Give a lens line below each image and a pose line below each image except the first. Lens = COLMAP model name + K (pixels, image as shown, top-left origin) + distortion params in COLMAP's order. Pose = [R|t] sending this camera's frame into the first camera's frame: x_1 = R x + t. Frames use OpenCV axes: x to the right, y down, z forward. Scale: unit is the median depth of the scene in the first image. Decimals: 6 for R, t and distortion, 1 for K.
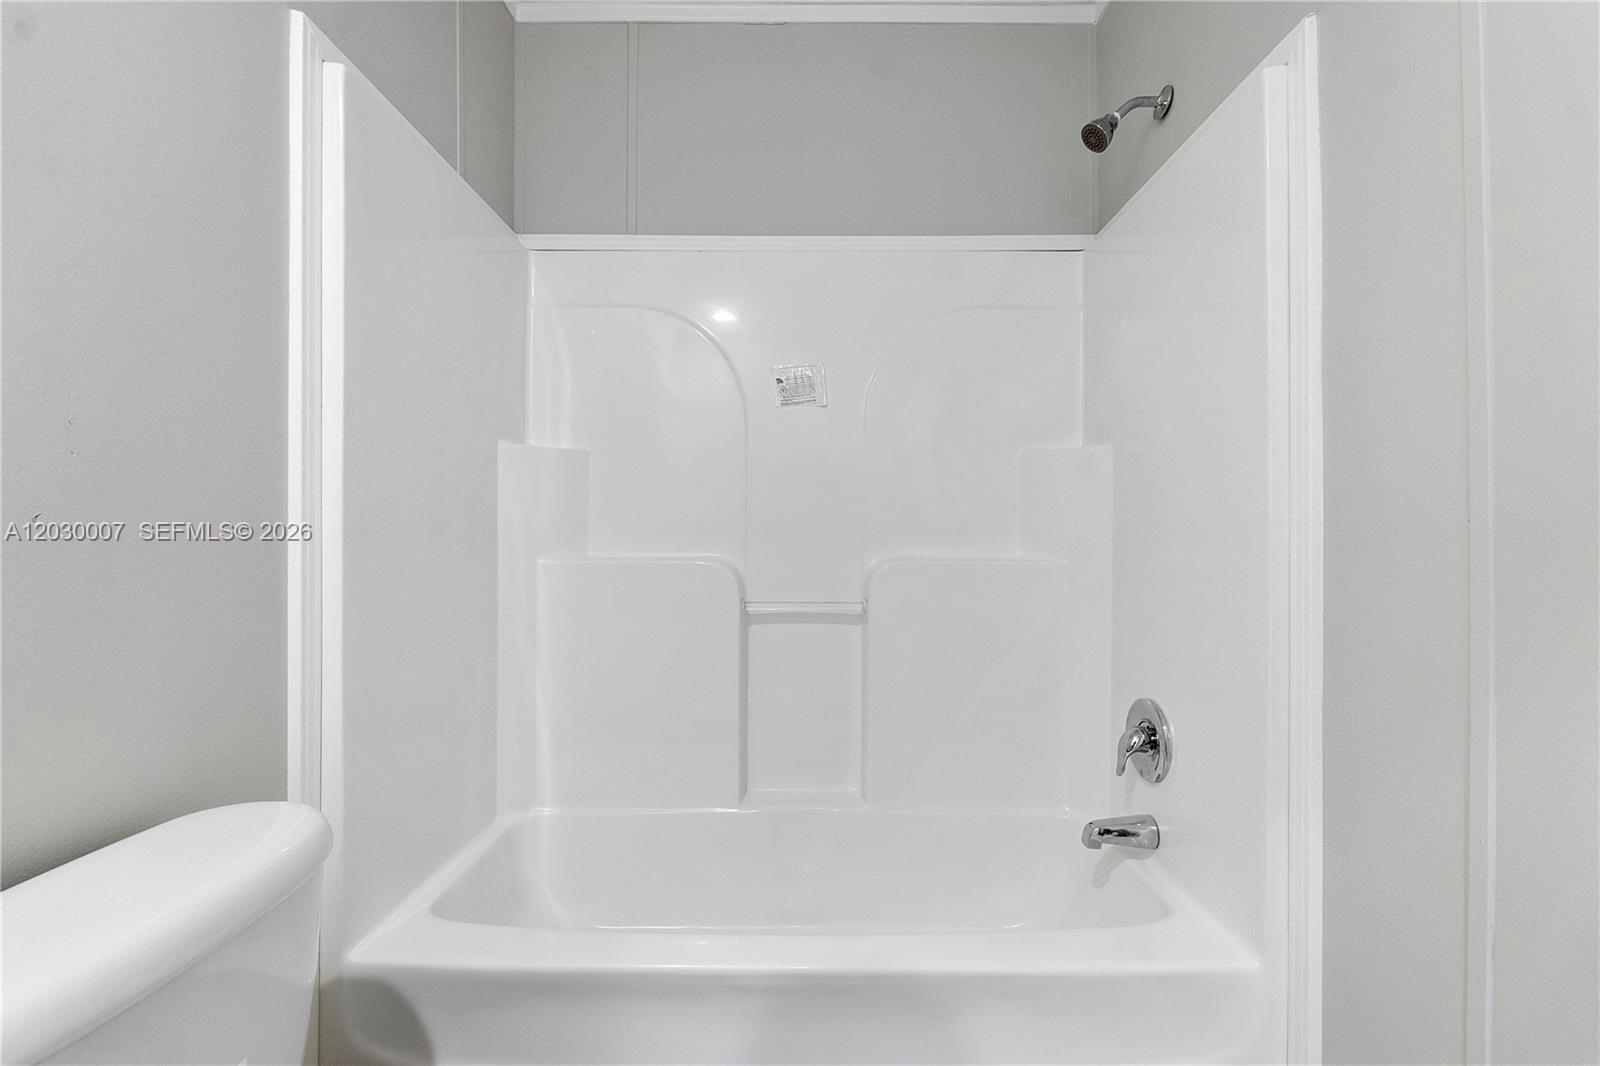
lens RADIAL K [[679.9, 0, 800.8], [0, 679.9, 536.1], [0, 0, 1]] dist [-0.020475, -0.000328]
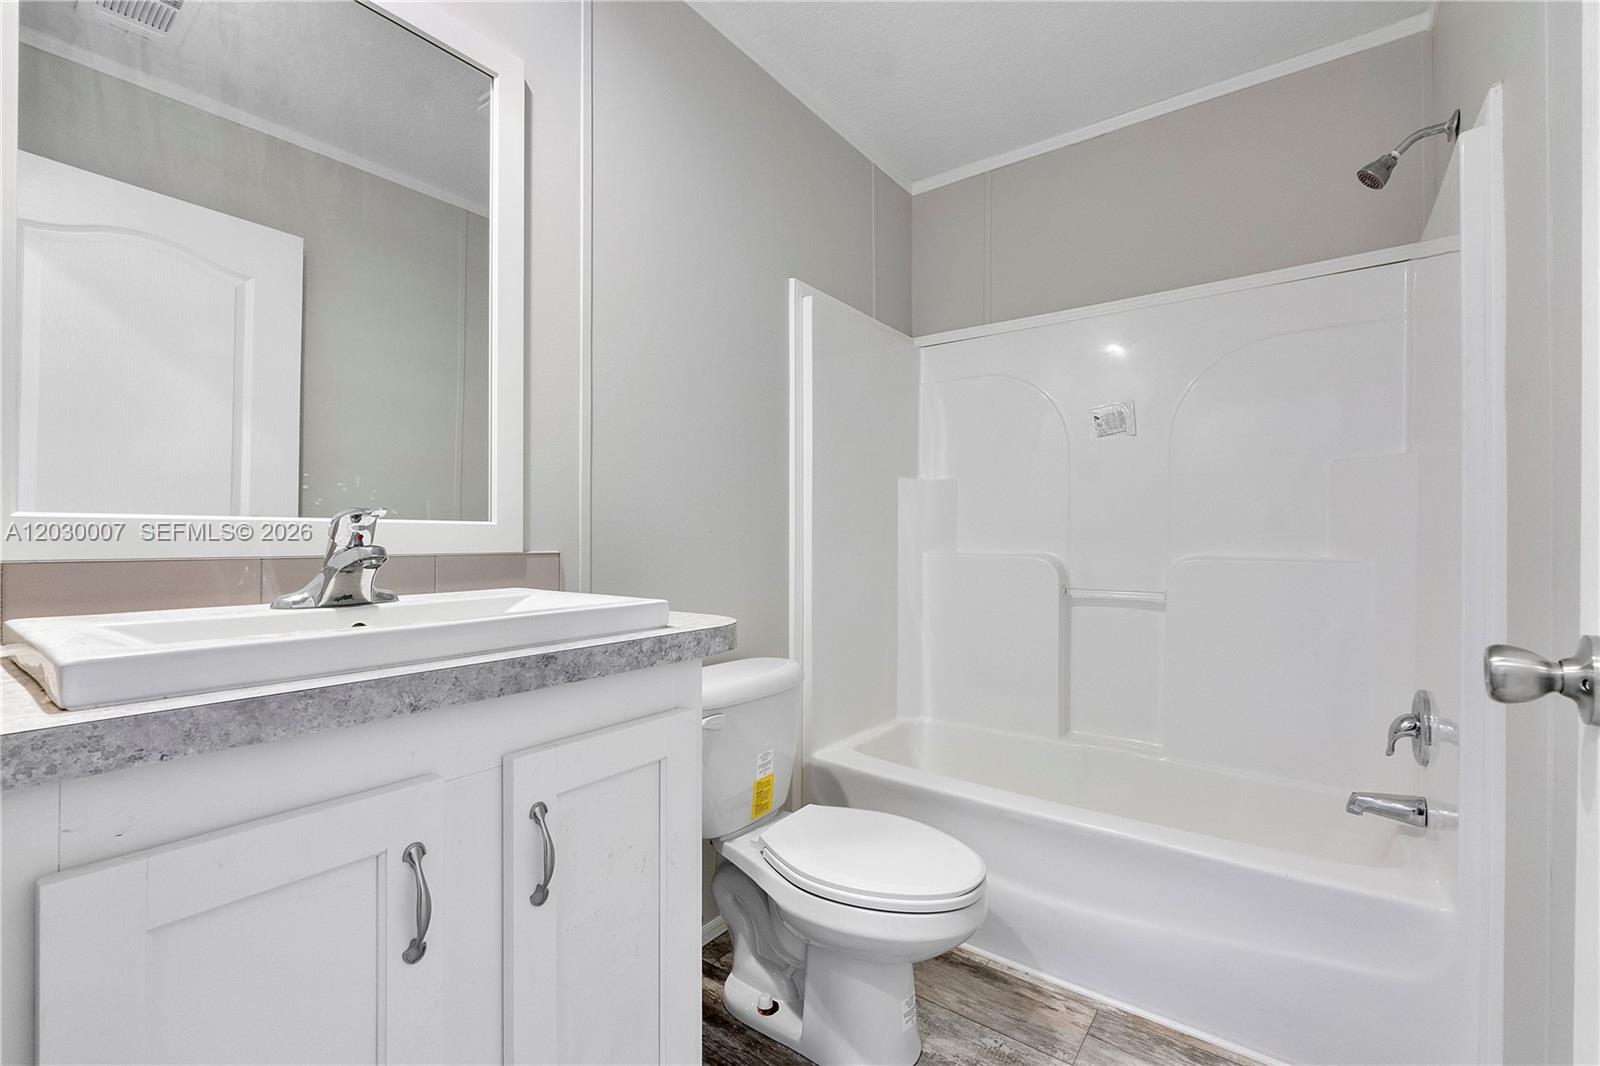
lens RADIAL K [[681.6, 0, 803.2], [0, 681.6, 535.3], [0, 0, 1]] dist [-0.000945, -0.000176]
pose [[0.804234, -0.000261, -0.594312, 0.312567], [-0.001201, 0.999997, -0.002064, -0.003073], [0.594311, 0.002374, 0.804232, -0.403433]]
